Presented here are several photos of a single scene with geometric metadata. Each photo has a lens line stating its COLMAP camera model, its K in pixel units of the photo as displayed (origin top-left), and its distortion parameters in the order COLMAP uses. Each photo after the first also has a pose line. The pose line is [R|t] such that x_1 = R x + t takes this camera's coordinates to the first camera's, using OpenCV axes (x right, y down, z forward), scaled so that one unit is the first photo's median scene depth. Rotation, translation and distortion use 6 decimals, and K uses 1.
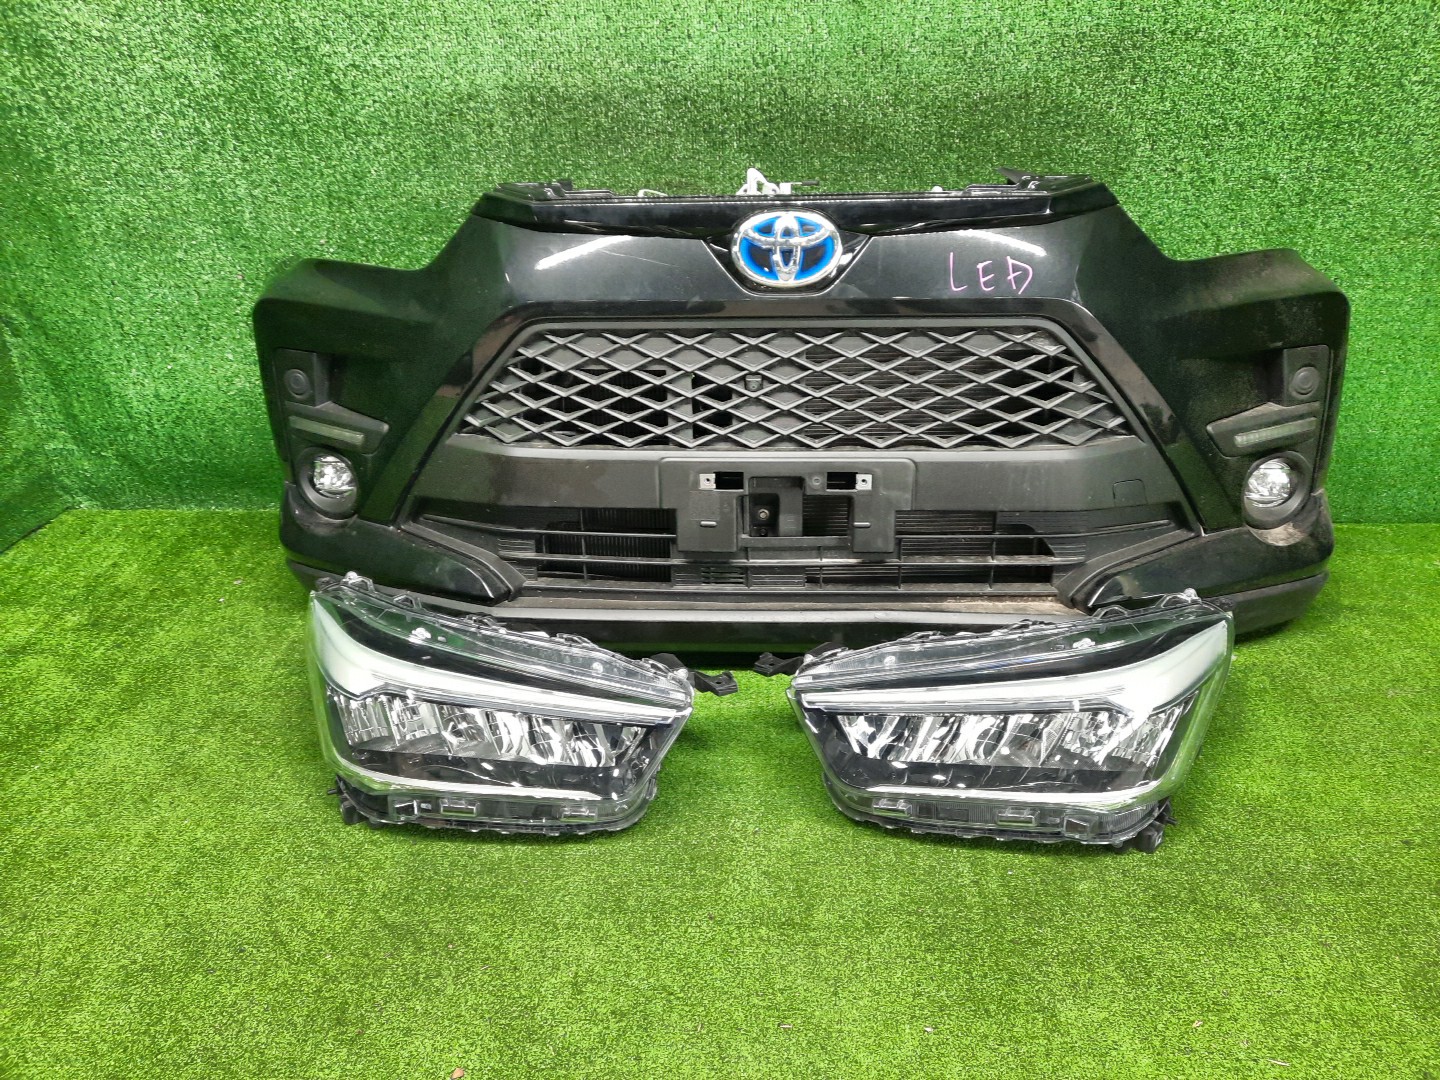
lens RADIAL K [[1034.3, 0, 720.0], [0, 1034.3, 540.0], [0, 0, 1]] dist [0.066856, -0.065833]
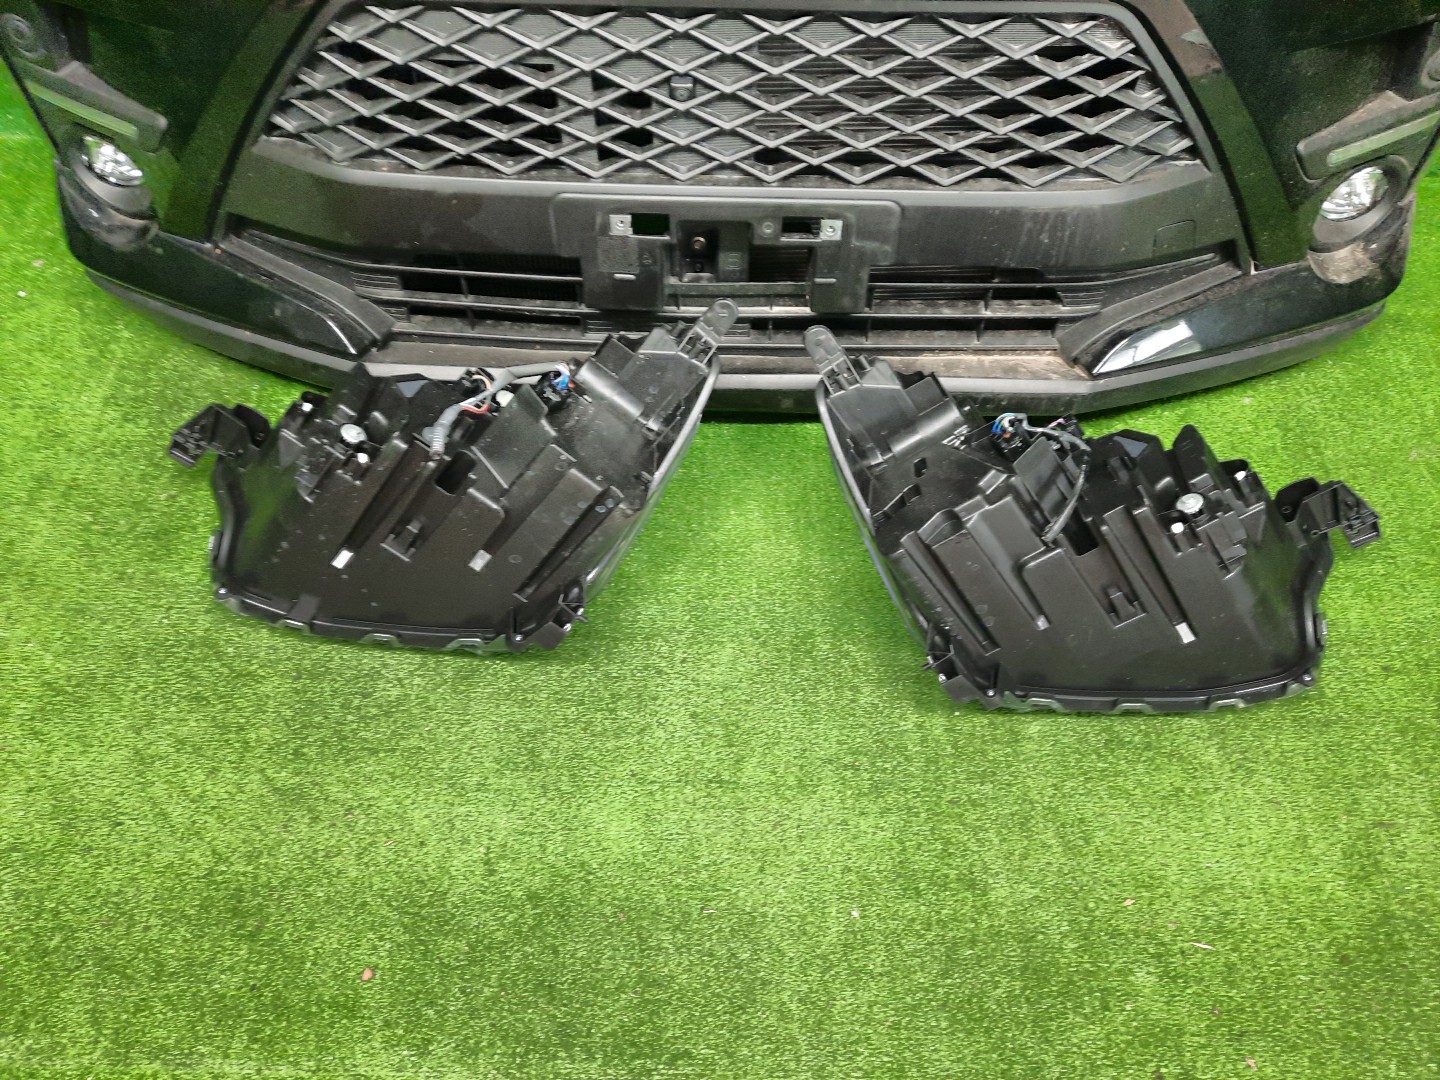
lens RADIAL K [[1034.3, 0, 720.0], [0, 1034.3, 540.0], [0, 0, 1]] dist [0.066856, -0.065833]
pose [[0.999119, -0.007288, 0.041322, 0.027087], [-0.013621, 0.875138, 0.483681, -0.226363], [-0.039688, -0.483818, 0.874268, 0.244025]]
